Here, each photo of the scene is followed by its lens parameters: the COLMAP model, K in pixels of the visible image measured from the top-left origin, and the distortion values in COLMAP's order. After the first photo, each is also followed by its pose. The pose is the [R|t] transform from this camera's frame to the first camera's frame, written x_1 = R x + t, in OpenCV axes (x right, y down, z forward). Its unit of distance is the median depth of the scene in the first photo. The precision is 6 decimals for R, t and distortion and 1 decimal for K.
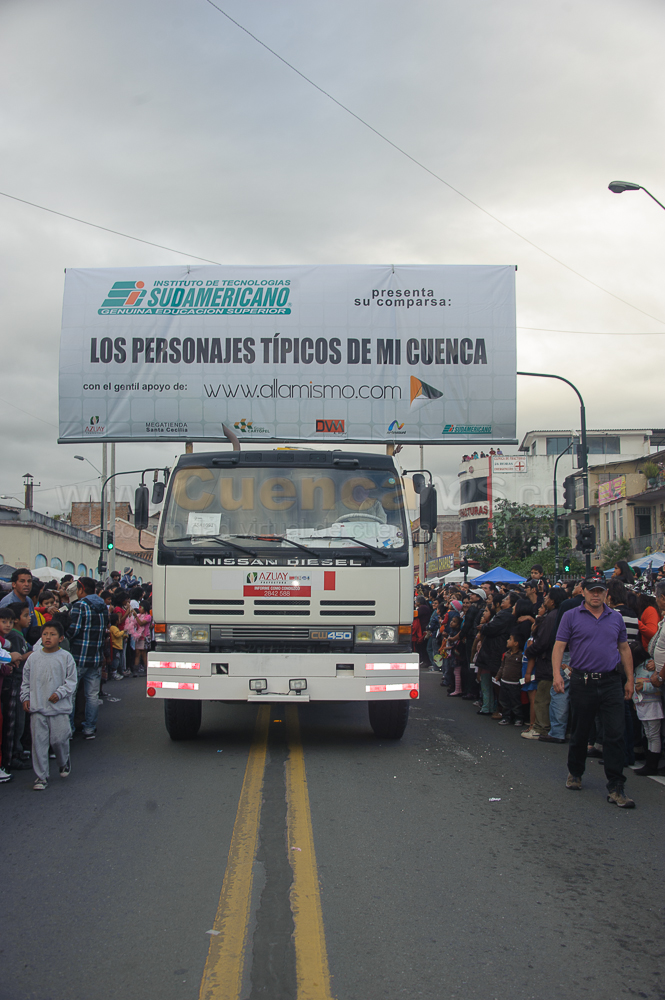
lens RADIAL K [[1087.8, 0, 342.1], [0, 1087.8, 506.8], [0, 0, 1]] dist [0.058929, 0.000000]
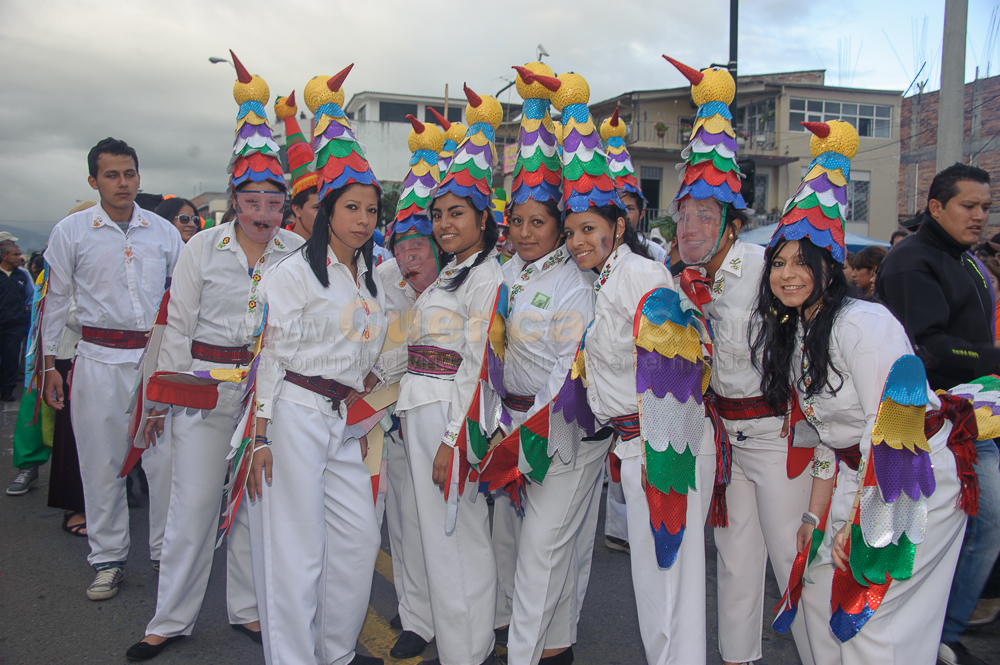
lens RADIAL K [[1082.1, 0, 496.9], [0, 1082.1, 328.5], [0, 0, 1]] dist [0.070871, 0.000000]
pose [[0.929443, 0.012596, 0.368752, -0.032600], [-0.054619, 0.993103, 0.103746, 0.018296], [-0.364902, -0.116567, 0.923720, 0.185898]]
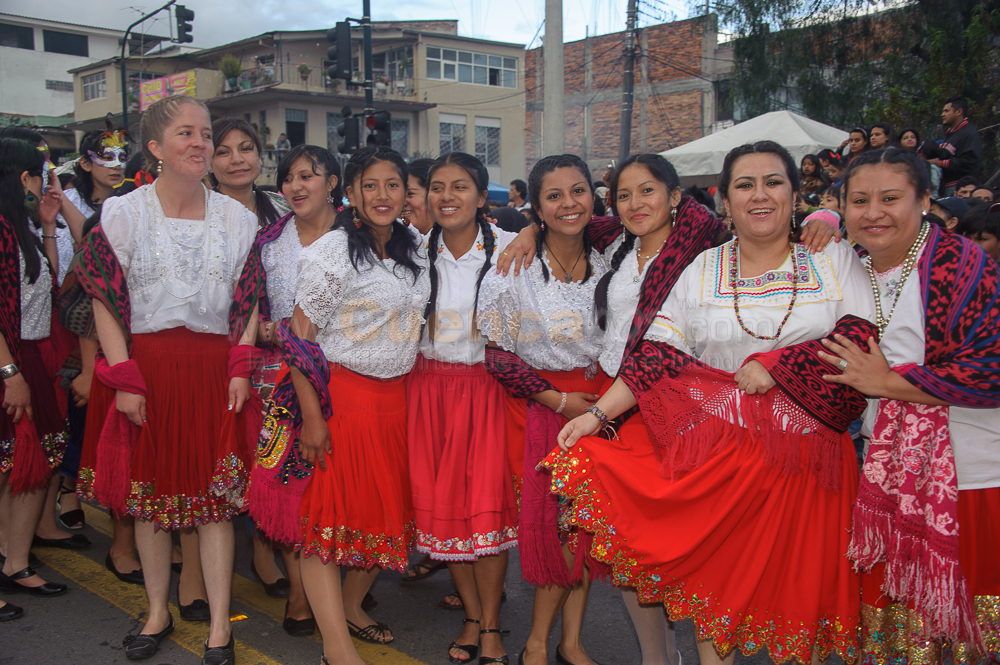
lens RADIAL K [[1082.1, 0, 504.5], [0, 1082.1, 331.1], [0, 0, 1]] dist [0.070871, 0.000000]
pose [[0.764591, -0.046188, 0.642858, -0.038728], [-0.060022, 0.987992, 0.142373, 0.016822], [-0.641714, -0.147442, 0.752638, 0.173178]]
